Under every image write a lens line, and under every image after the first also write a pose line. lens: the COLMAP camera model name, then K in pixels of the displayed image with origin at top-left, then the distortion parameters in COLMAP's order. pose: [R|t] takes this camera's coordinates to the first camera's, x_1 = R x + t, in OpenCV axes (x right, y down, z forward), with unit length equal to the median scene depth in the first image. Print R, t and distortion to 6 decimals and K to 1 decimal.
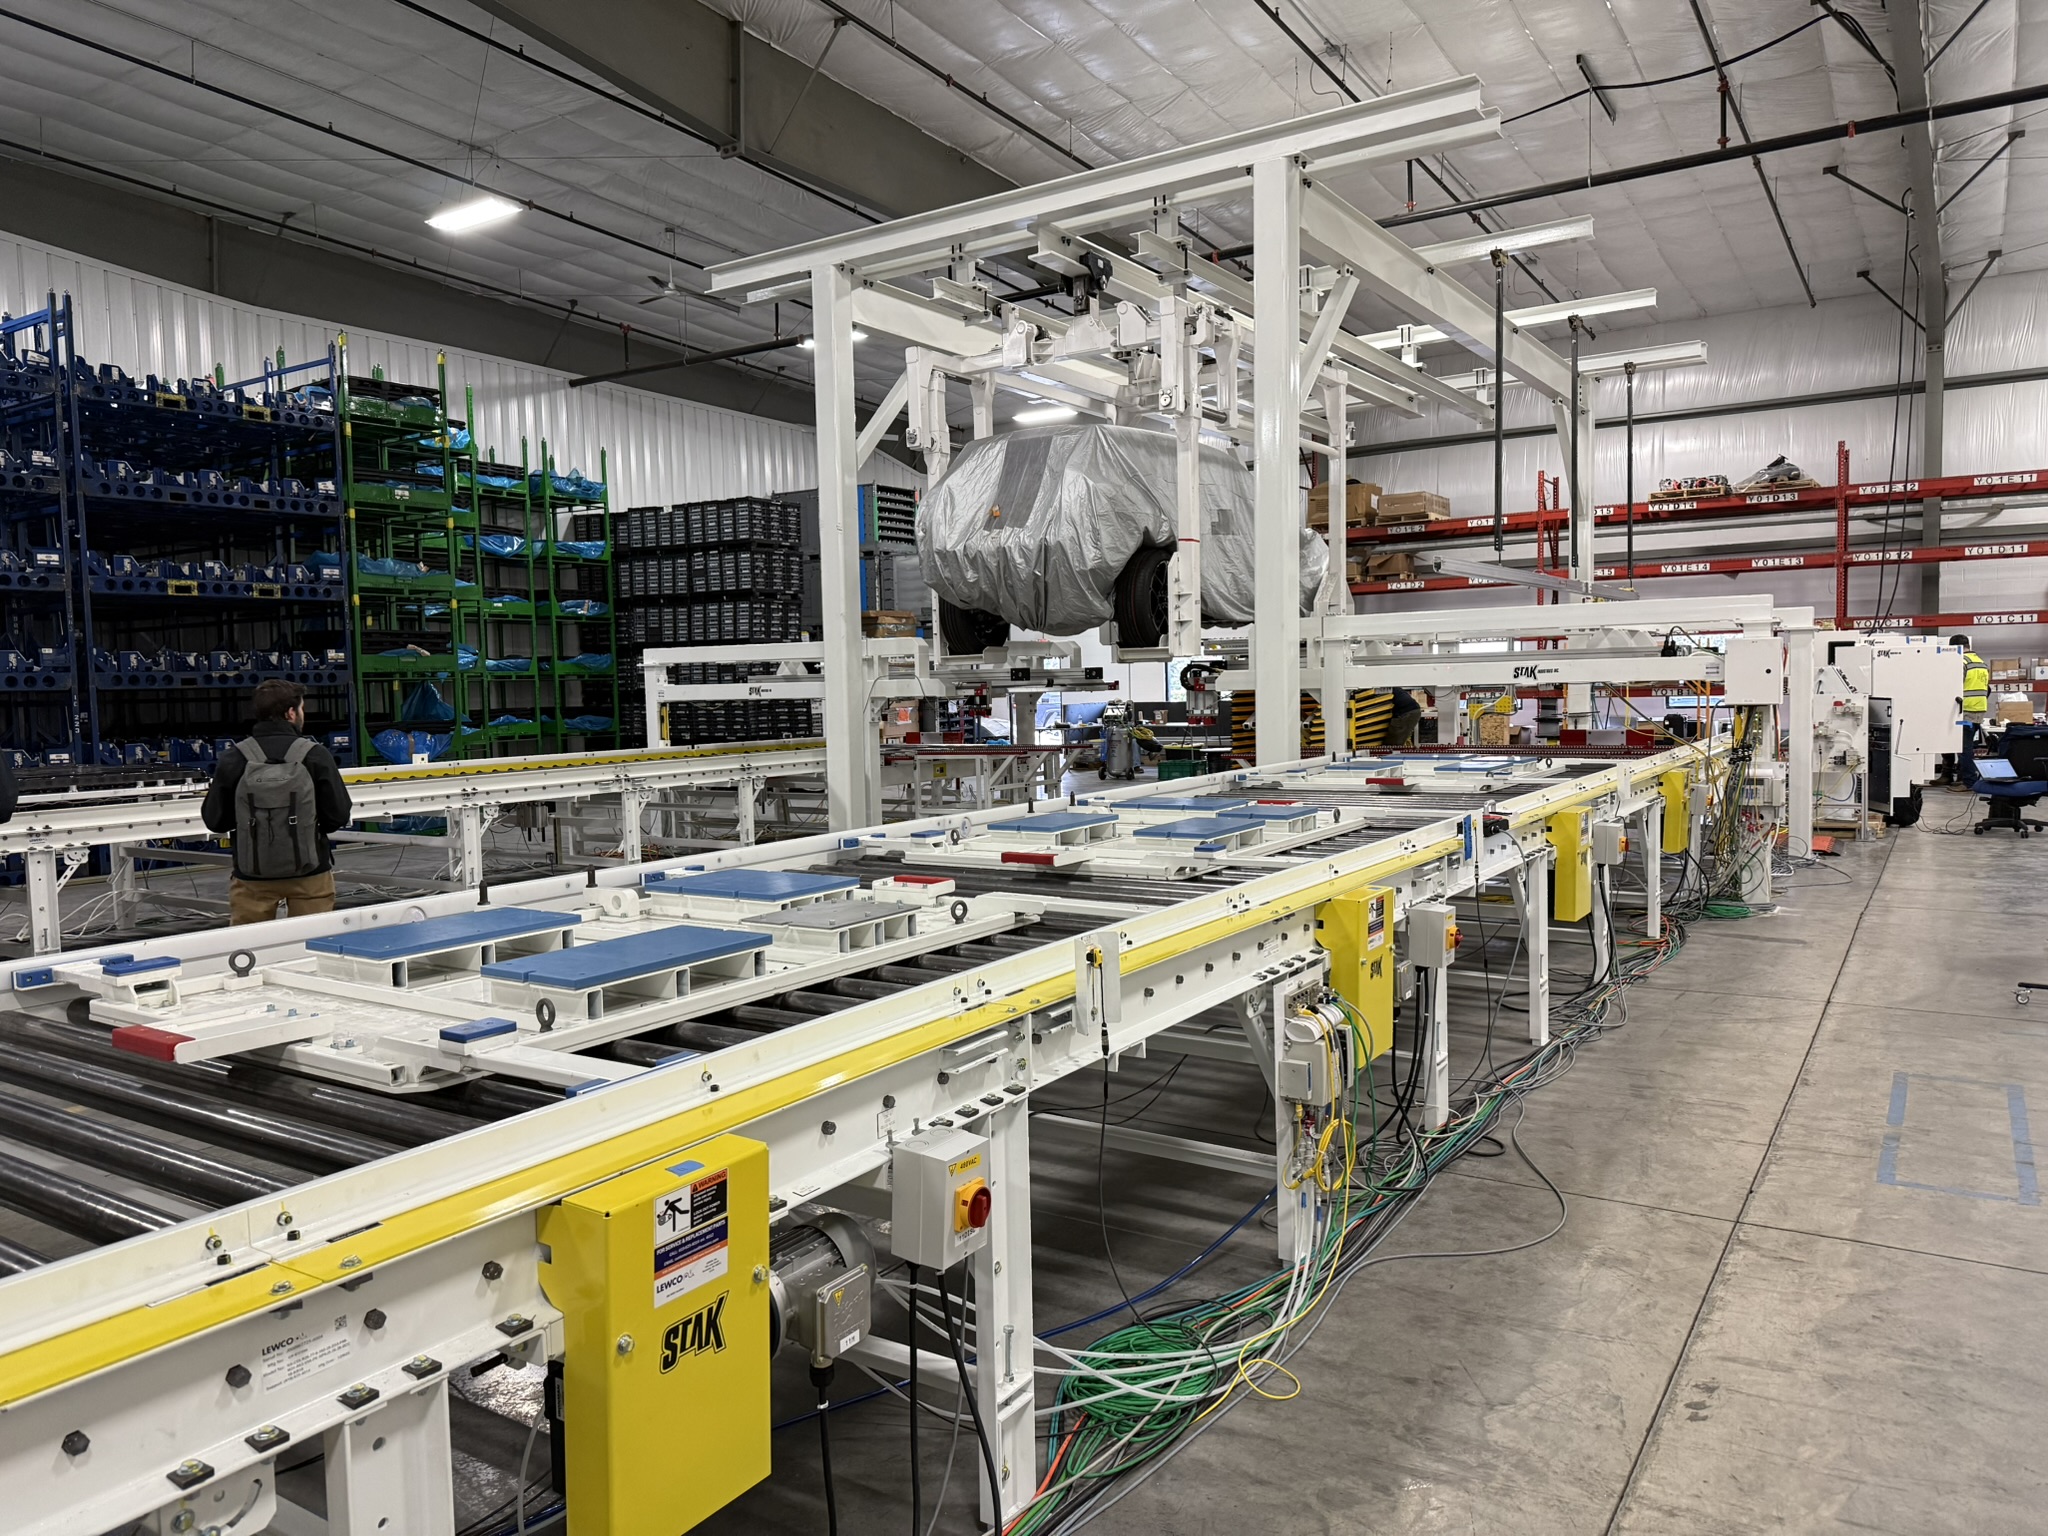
lens RADIAL K [[1435.8, 0, 1017.4], [0, 1435.8, 774.6], [0, 0, 1]] dist [0.107465, -0.169047]
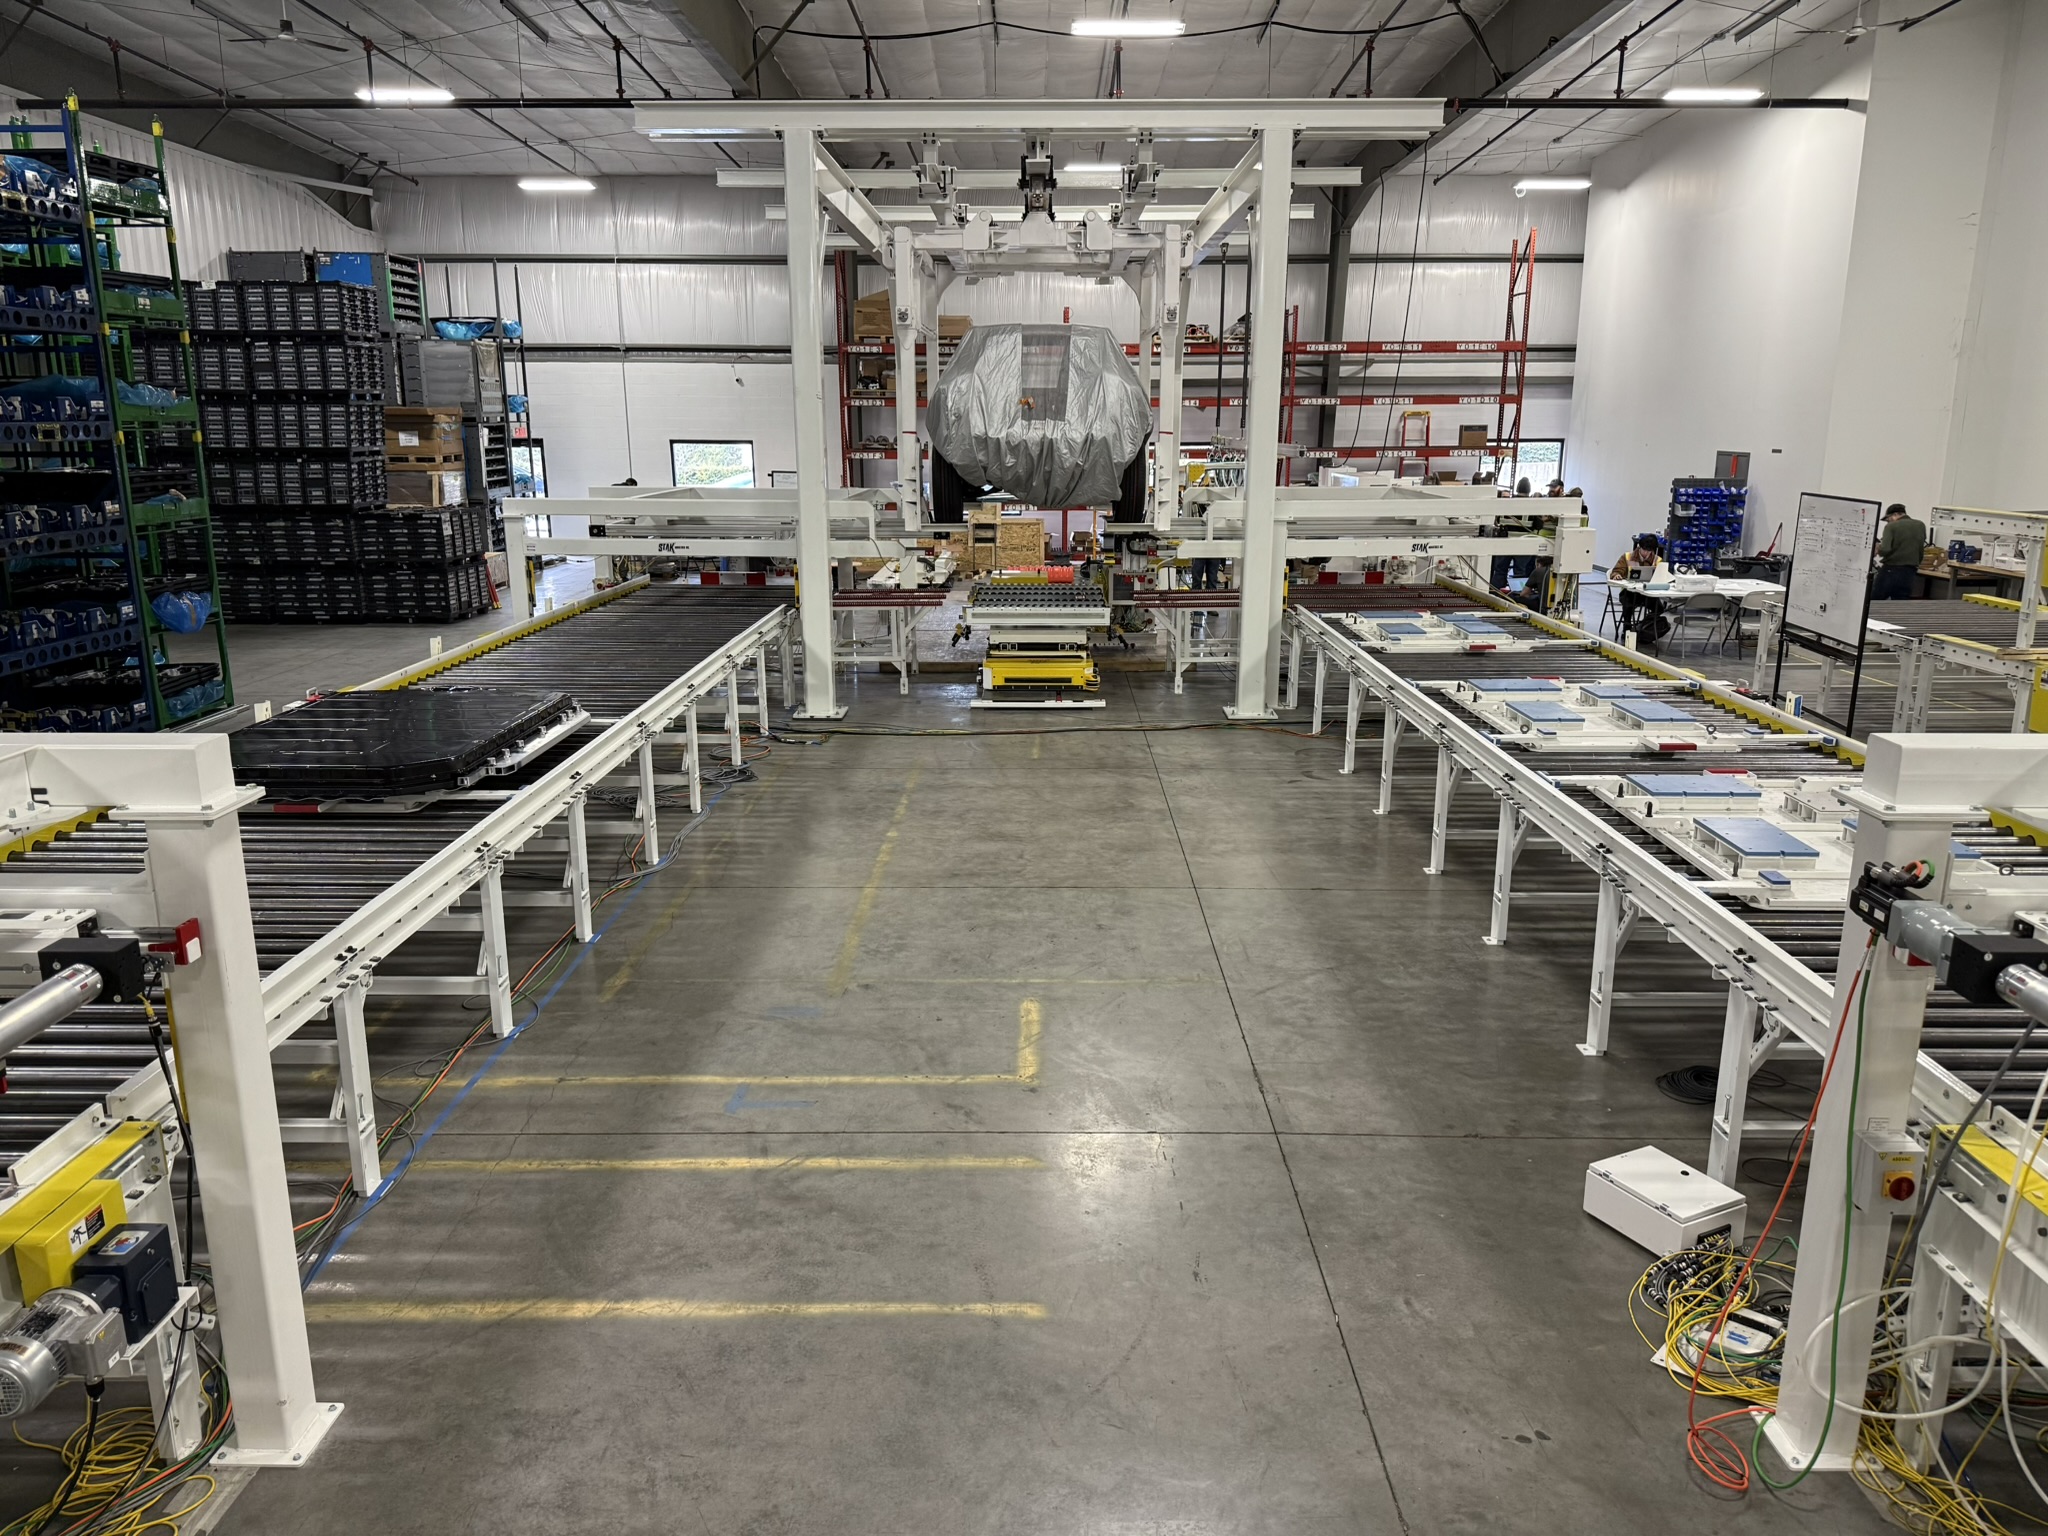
lens RADIAL K [[1494.3, 0, 1034.6], [0, 1494.3, 765.8], [0, 0, 1]] dist [0.001615, -0.008575]
pose [[0.836468, -0.099353, 0.538935, -0.529102], [0.010766, 0.986218, 0.165100, -0.076515], [-0.547910, -0.132299, 0.826009, 0.002732]]
